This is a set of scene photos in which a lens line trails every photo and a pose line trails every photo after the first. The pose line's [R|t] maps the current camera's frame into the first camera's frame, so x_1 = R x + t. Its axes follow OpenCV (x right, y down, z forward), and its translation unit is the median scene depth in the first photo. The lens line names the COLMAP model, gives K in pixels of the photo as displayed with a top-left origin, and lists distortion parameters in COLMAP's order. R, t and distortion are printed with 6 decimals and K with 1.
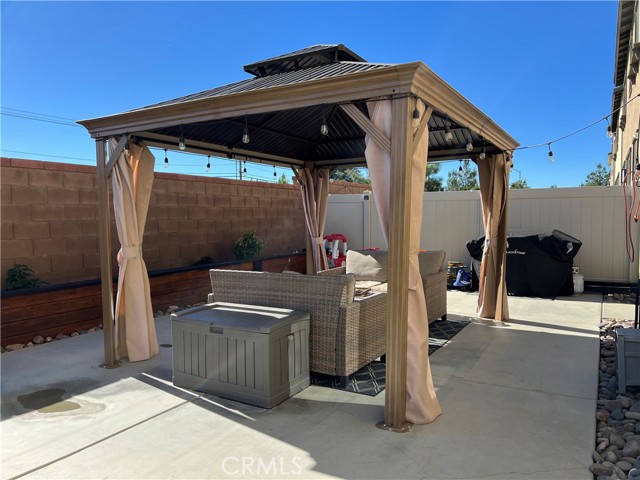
lens RADIAL K [[481.8, 0, 318.3], [0, 481.8, 245.2], [0, 0, 1]] dist [0.088824, -0.088831]
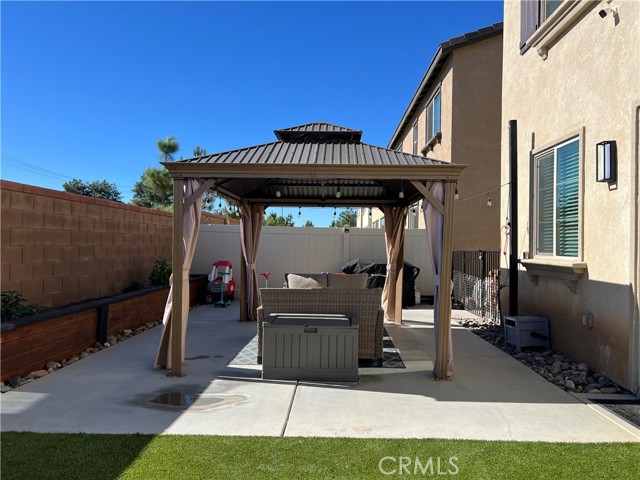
lens RADIAL K [[481.8, 0, 326.8], [0, 481.8, 235.1], [0, 0, 1]] dist [0.088824, -0.088831]
pose [[0.873136, 0.033778, 0.486304, -0.709941], [0.004457, 0.997002, -0.077251, 0.010881], [-0.487456, 0.069618, 0.870368, -0.186571]]
